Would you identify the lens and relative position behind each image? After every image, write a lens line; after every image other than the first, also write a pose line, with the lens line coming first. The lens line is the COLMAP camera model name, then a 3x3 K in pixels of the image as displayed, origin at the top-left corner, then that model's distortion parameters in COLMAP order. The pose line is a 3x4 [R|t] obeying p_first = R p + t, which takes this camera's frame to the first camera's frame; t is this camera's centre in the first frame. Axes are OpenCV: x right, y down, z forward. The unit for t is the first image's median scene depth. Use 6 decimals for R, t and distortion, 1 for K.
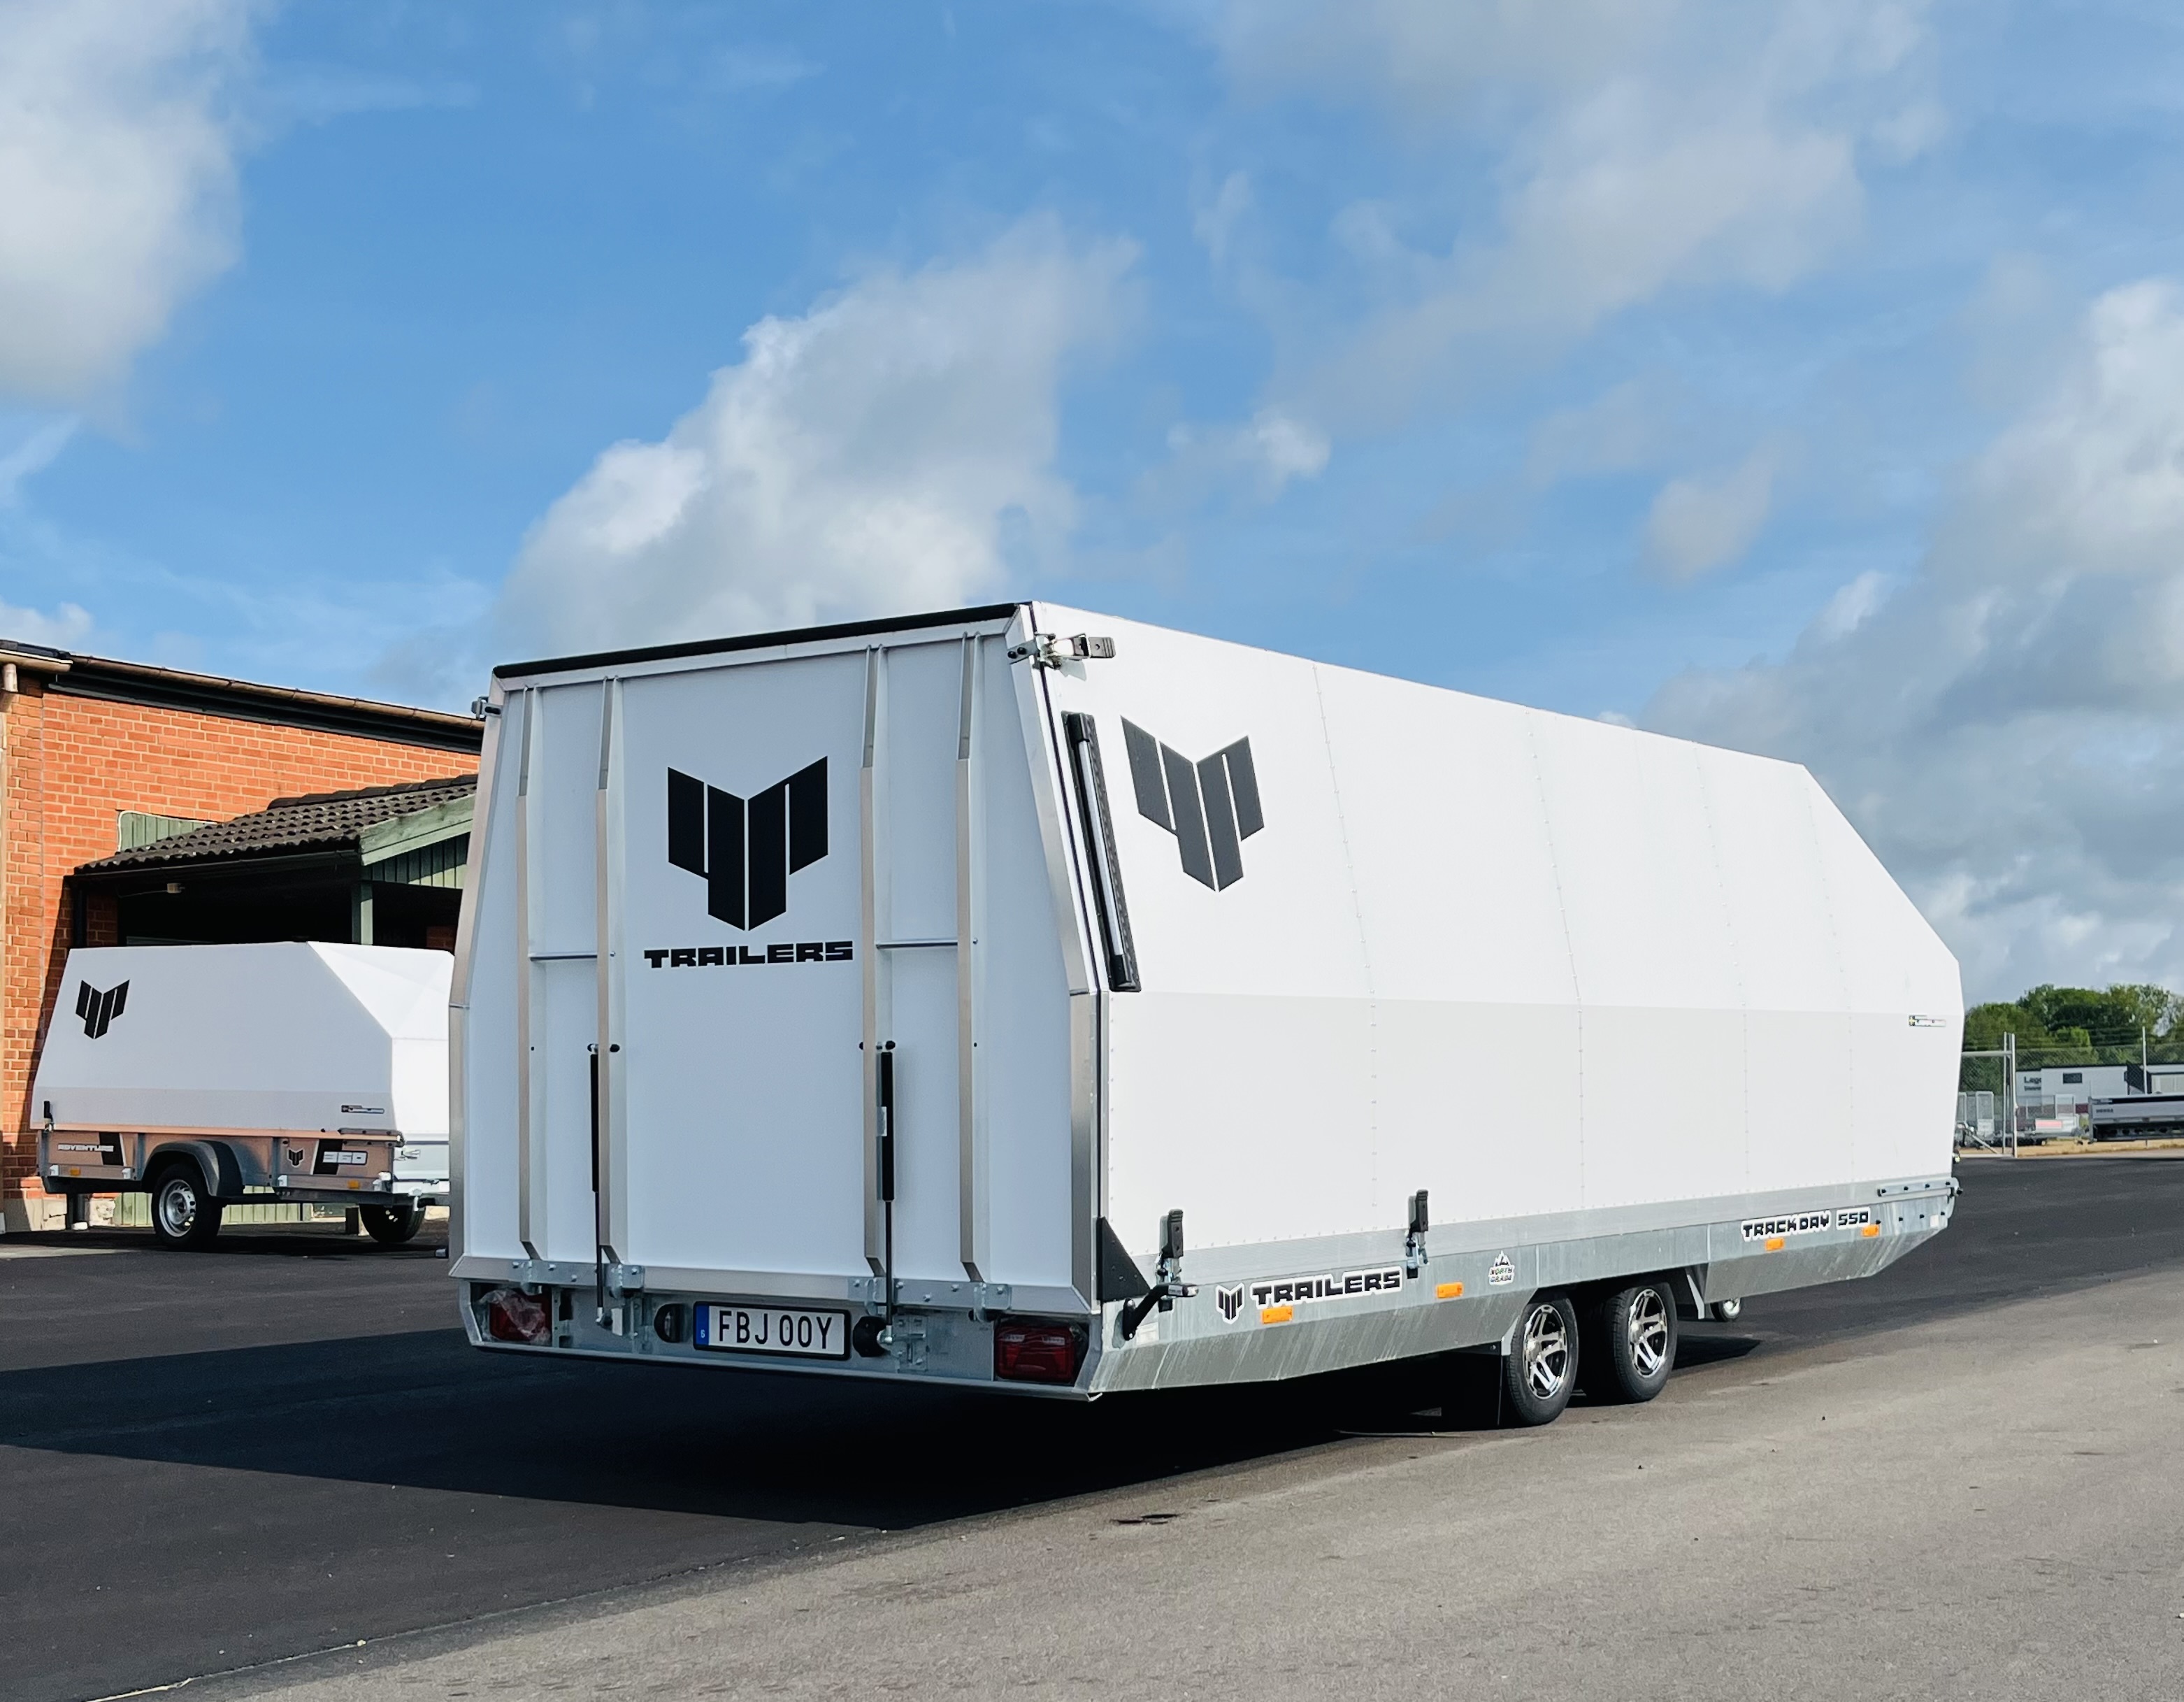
lens RADIAL K [[2827.0, 0, 1092.0], [0, 2827.0, 851.0], [0, 0, 1]] dist [-0.004089, 0.001156]
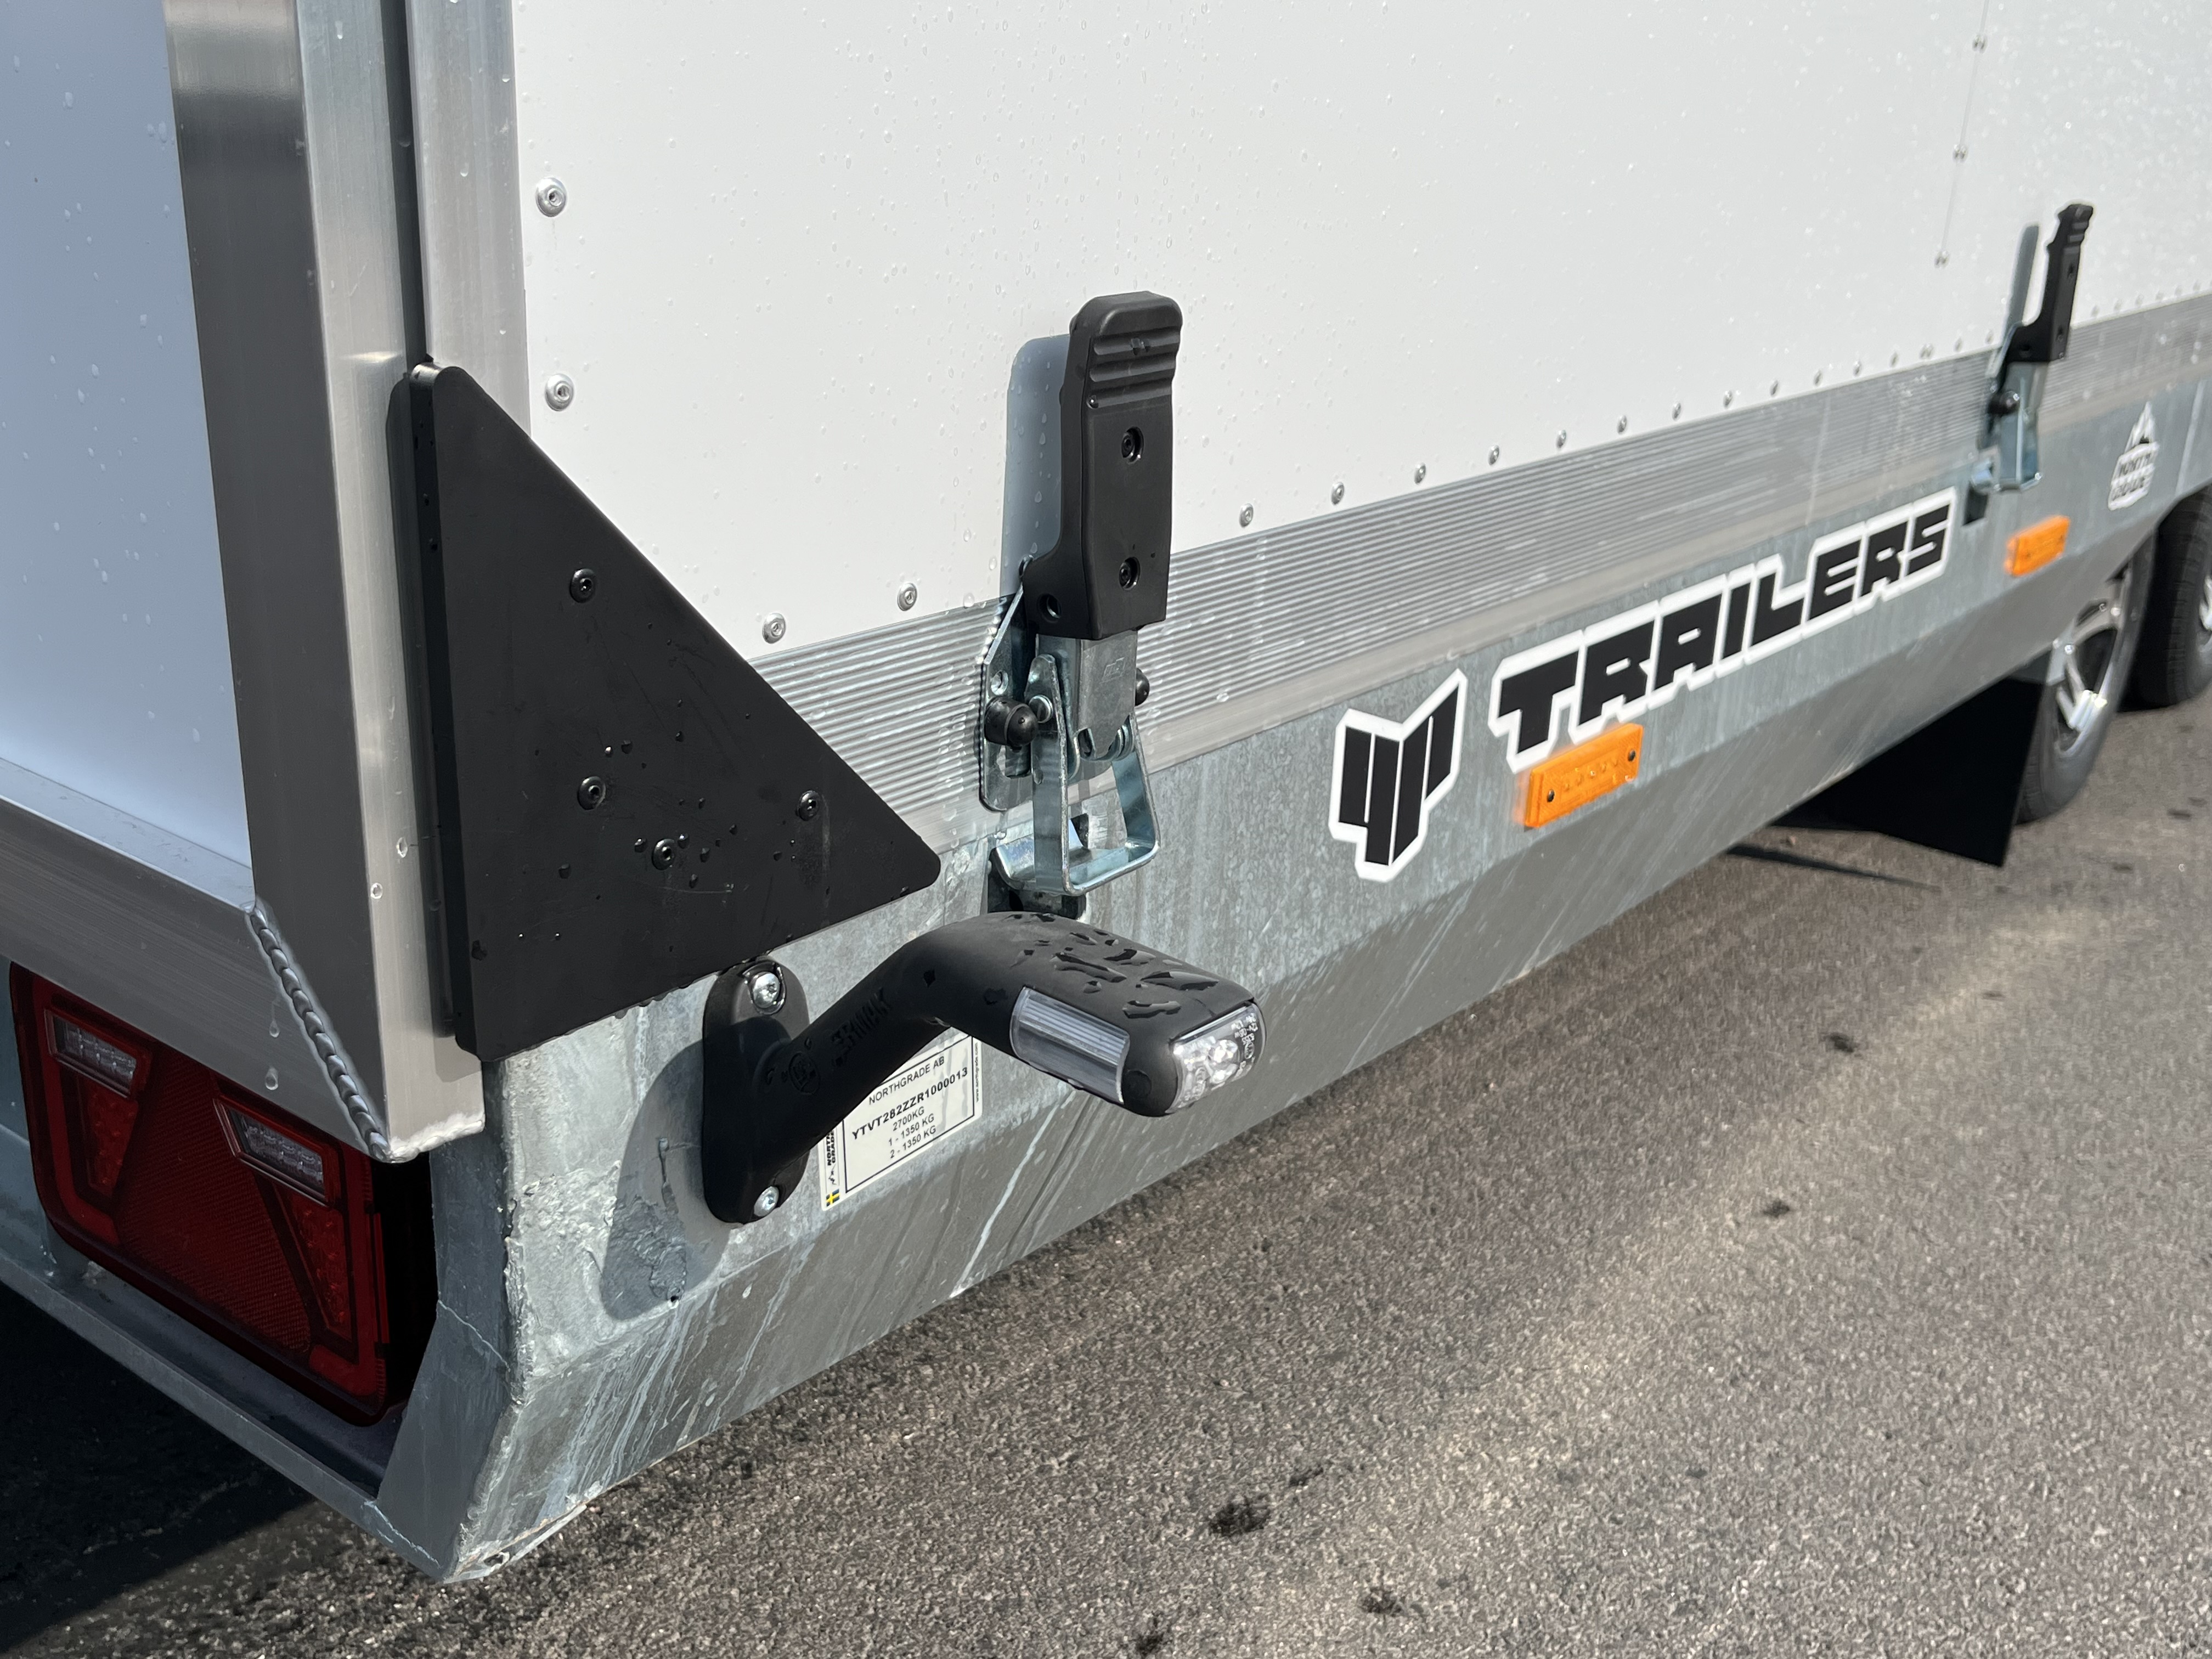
lens RADIAL K [[2183.7, 0, 1106.0], [0, 2183.7, 829.5], [0, 0, 1]] dist [-0.001167, -0.009196]
pose [[0.999079, 0.041546, 0.010756, 0.026350], [-0.042354, 0.914153, 0.403150, 0.098914], [0.006917, -0.403234, 0.915071, 0.821172]]
